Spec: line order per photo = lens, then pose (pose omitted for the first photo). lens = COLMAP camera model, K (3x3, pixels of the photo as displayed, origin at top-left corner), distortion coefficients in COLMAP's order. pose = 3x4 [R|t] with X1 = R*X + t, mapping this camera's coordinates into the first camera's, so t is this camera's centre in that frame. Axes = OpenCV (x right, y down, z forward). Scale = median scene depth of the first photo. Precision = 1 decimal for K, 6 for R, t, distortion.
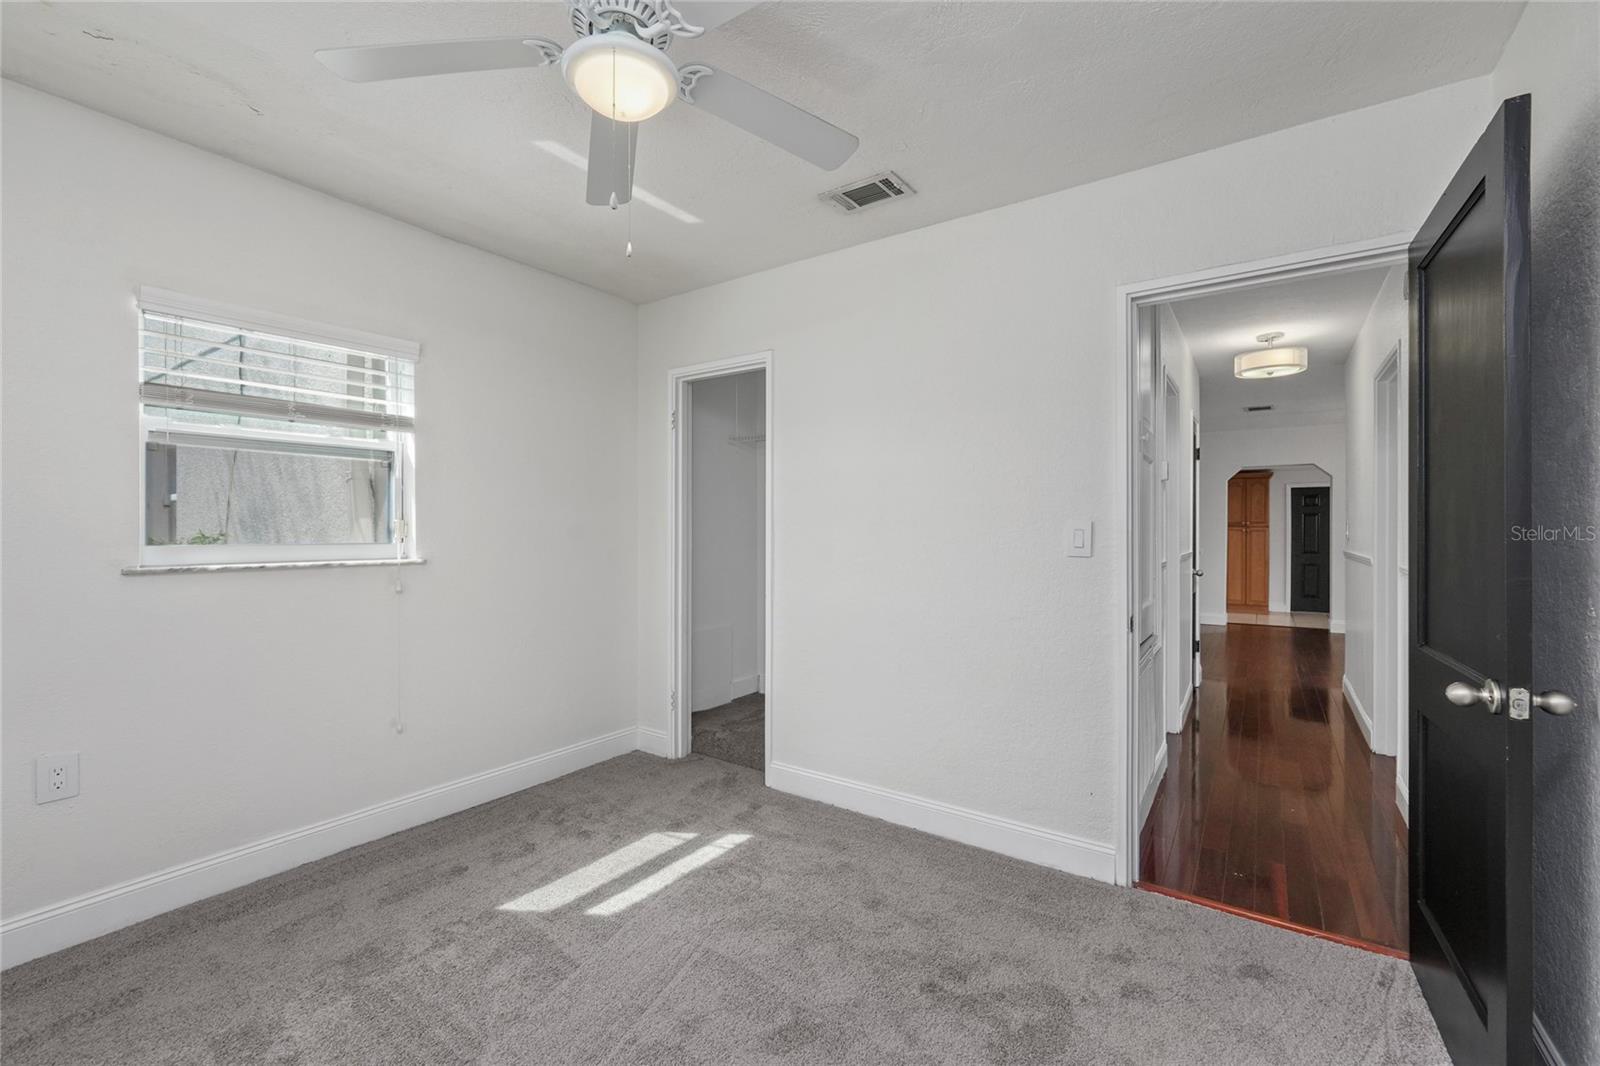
lens RADIAL K [[676.5, 0, 789.5], [0, 676.5, 530.6], [0, 0, 1]] dist [-0.015825, 0.004062]
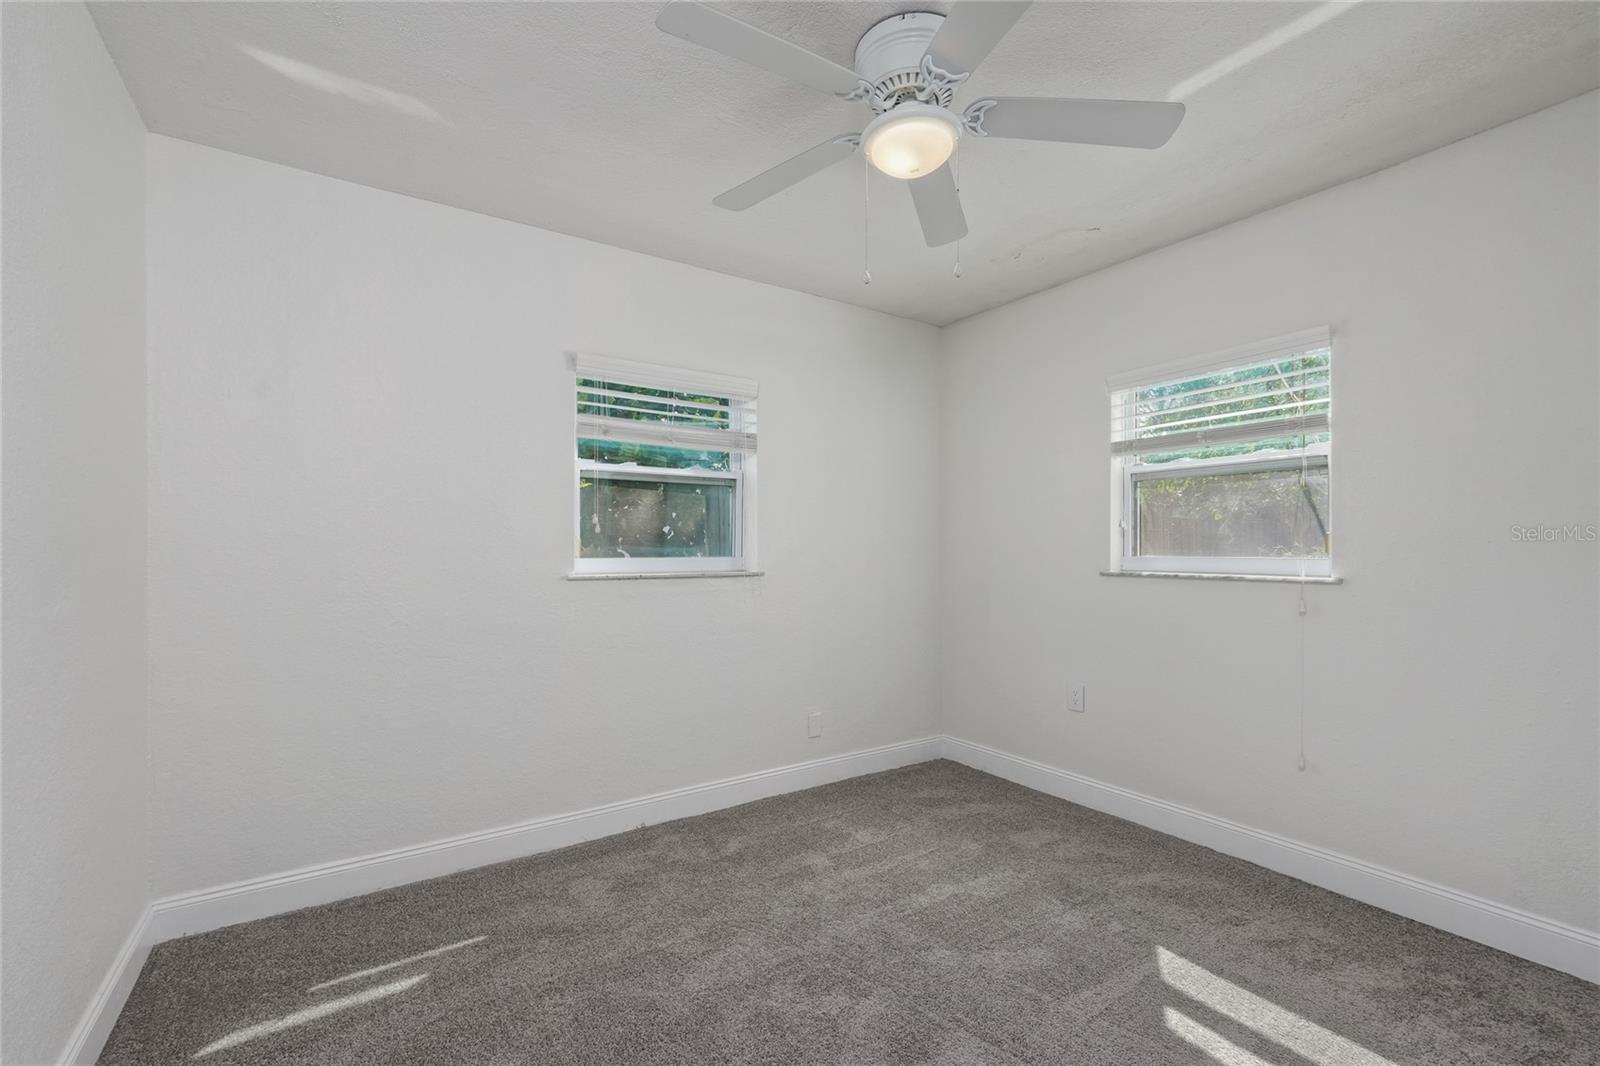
lens RADIAL K [[676.5, 0, 796.4], [0, 676.5, 545.5], [0, 0, 1]] dist [-0.015825, 0.004062]
pose [[-0.363559, -0.005049, -0.931557, 0.555092], [-0.002541, 0.999987, -0.004429, 0.007385], [0.931568, 0.000757, -0.363567, 0.774285]]
